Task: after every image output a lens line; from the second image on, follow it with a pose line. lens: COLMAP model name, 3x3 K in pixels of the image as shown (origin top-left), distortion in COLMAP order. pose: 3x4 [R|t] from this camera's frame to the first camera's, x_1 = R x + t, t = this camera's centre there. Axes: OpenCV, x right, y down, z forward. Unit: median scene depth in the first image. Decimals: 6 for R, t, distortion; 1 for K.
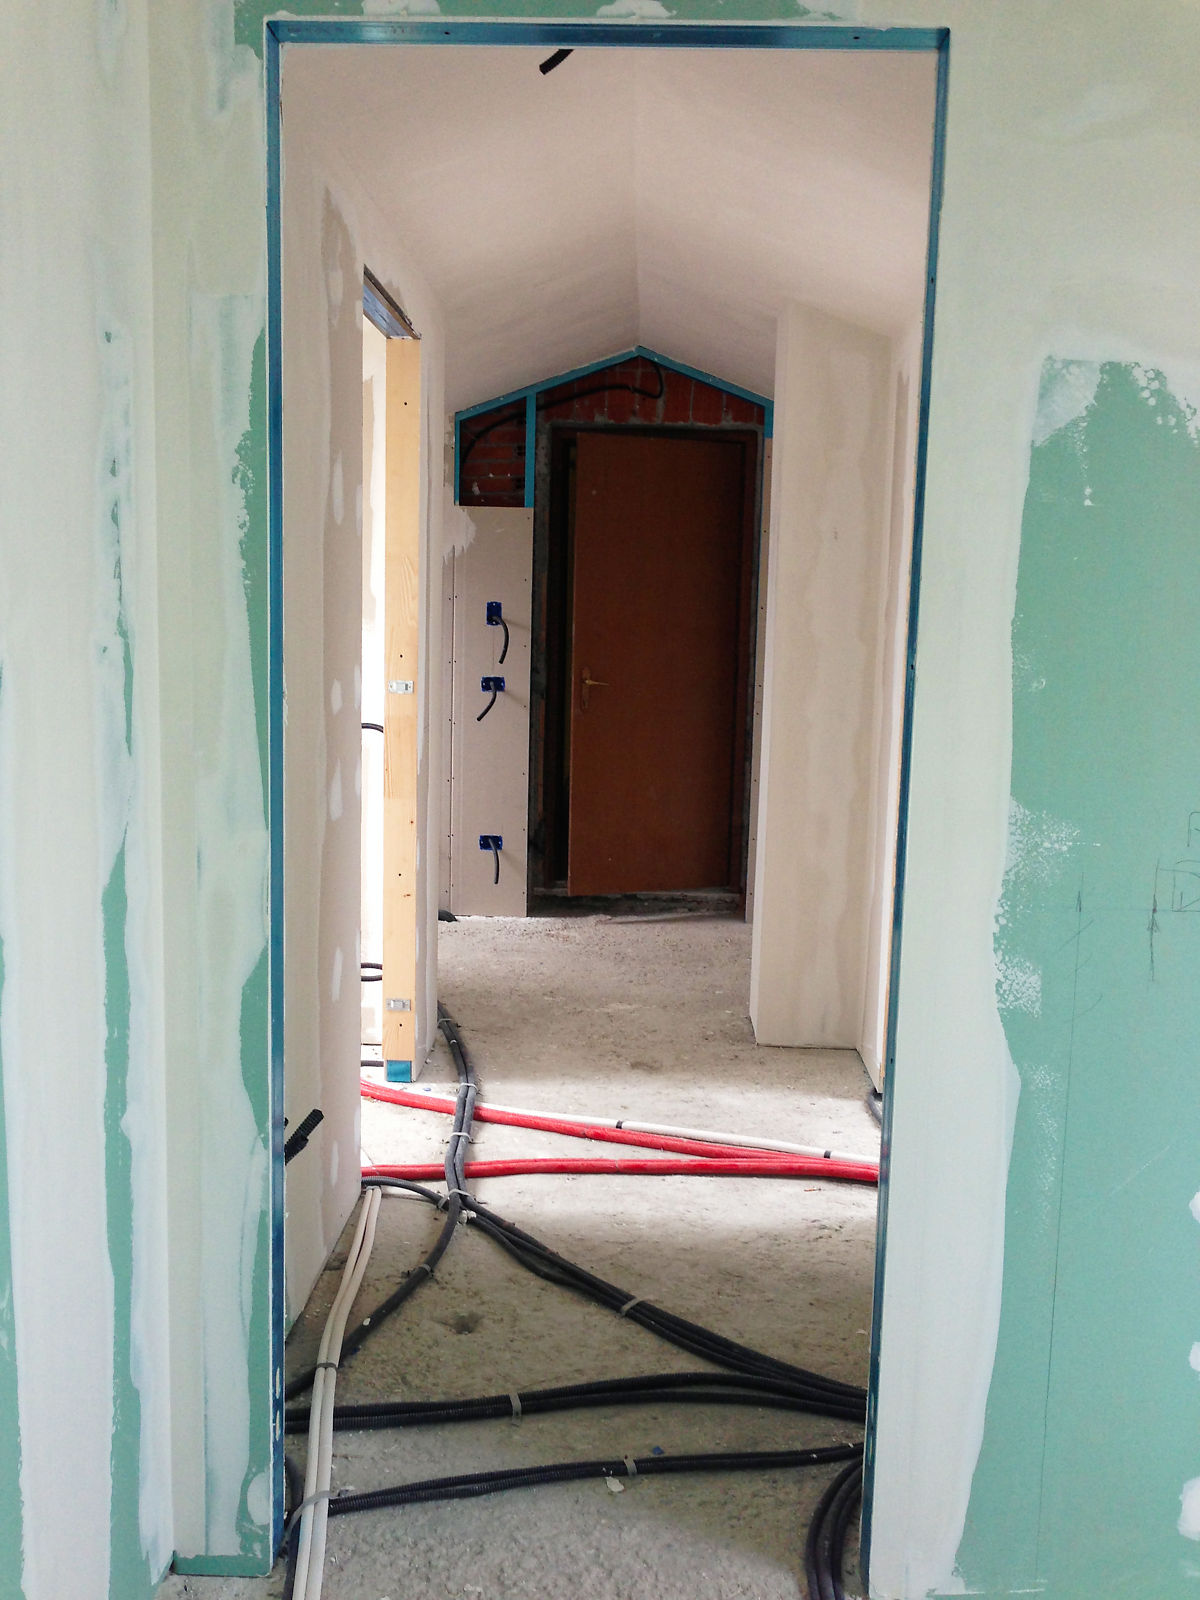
lens RADIAL K [[1487.0, 0, 604.0], [0, 1487.0, 796.6], [0, 0, 1]] dist [0.006550, 0.000000]
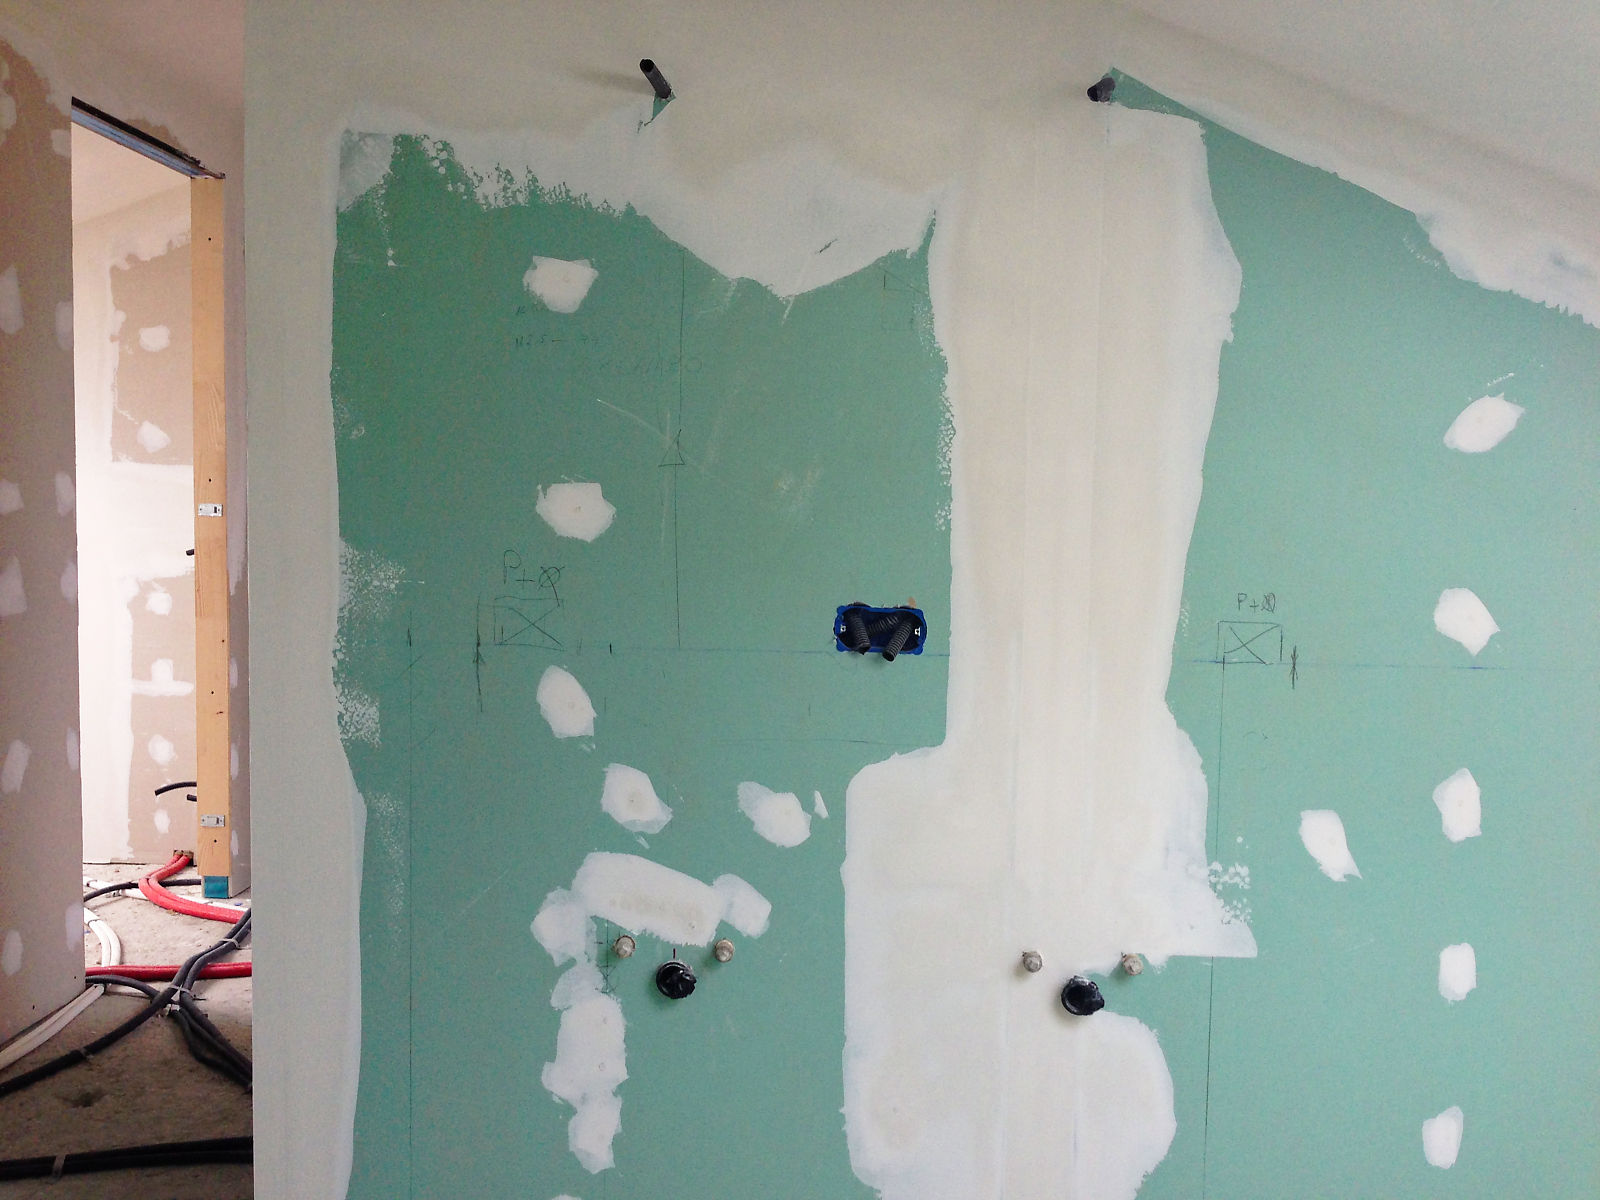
lens RADIAL K [[1487.0, 0, 815.0], [0, 1487.0, 593.5], [0, 0, 1]] dist [0.006550, 0.000000]
pose [[0.999967, -0.007968, -0.001675, 0.600310], [0.007854, 0.998190, -0.059628, 0.103753], [0.002147, 0.059613, 0.998219, -0.063335]]
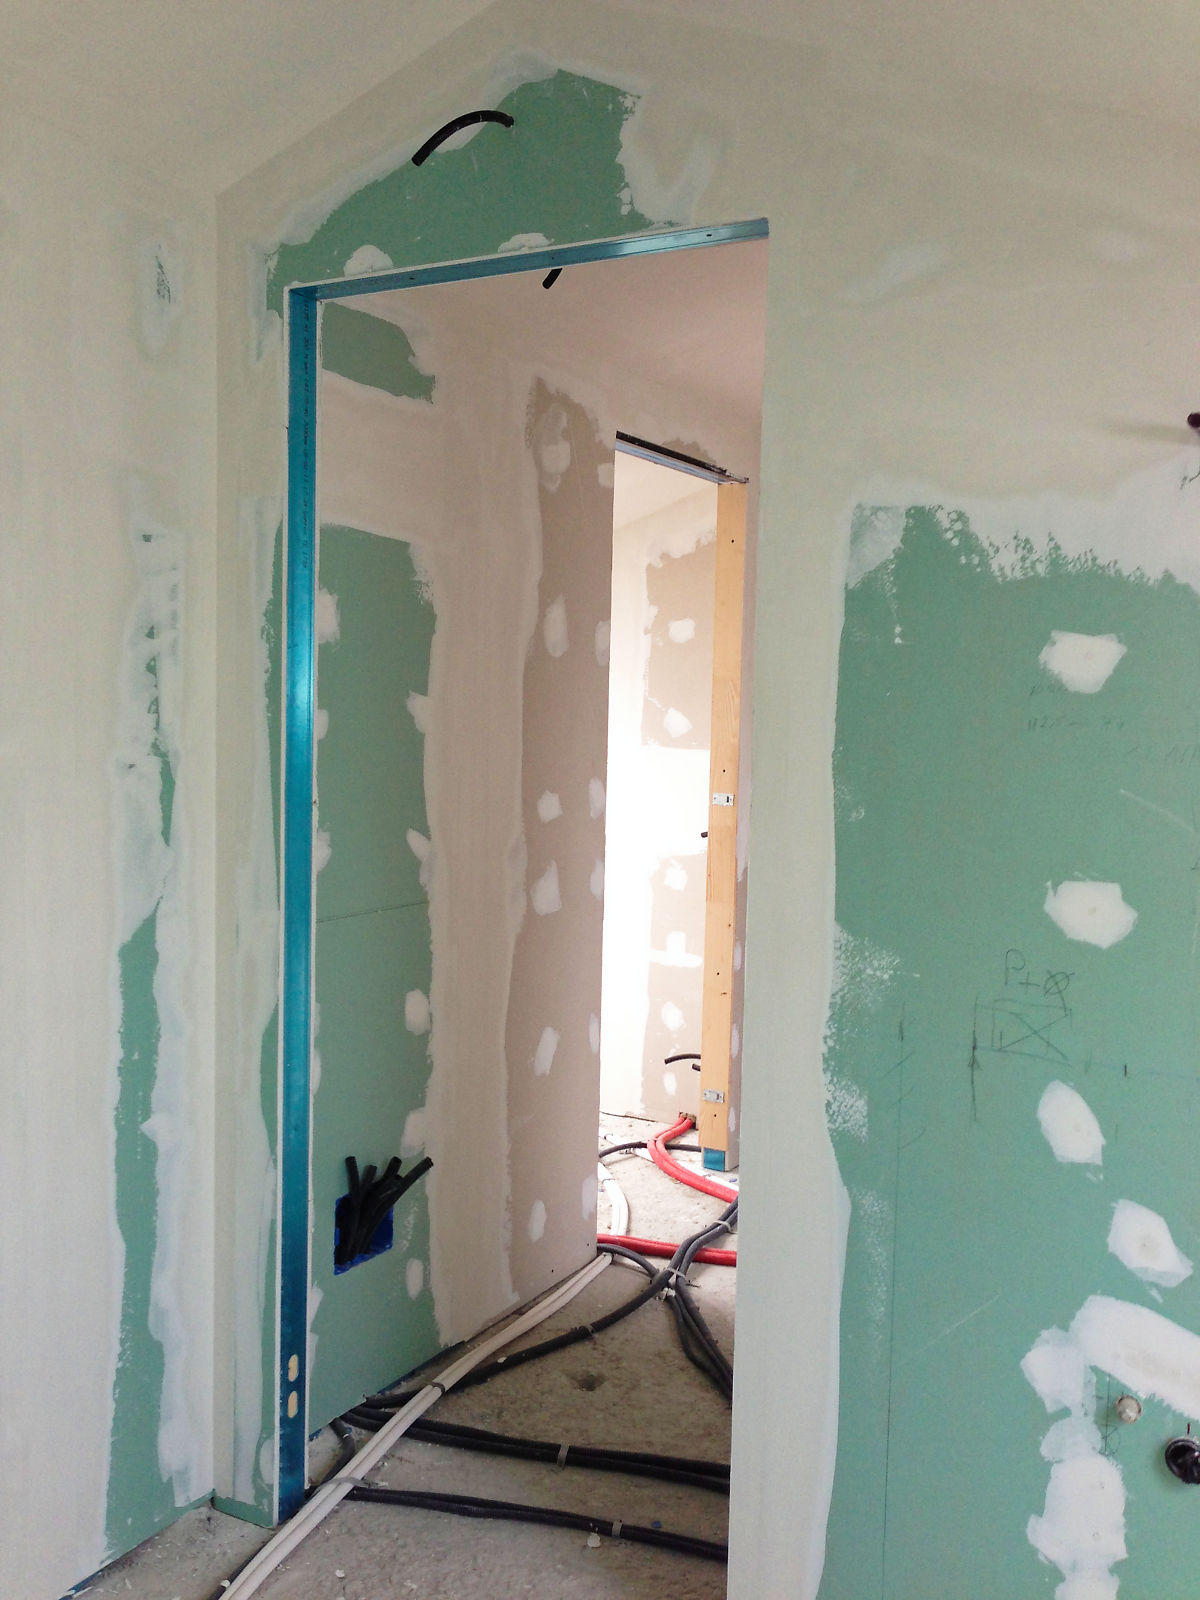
lens RADIAL K [[1487.0, 0, 597.7], [0, 1487.0, 794.3], [0, 0, 1]] dist [0.006550, 0.000000]
pose [[0.888705, 0.026367, -0.457721, 0.582433], [-0.059705, 0.996499, -0.058518, -0.017591], [0.454576, 0.079334, 0.887168, -0.001122]]
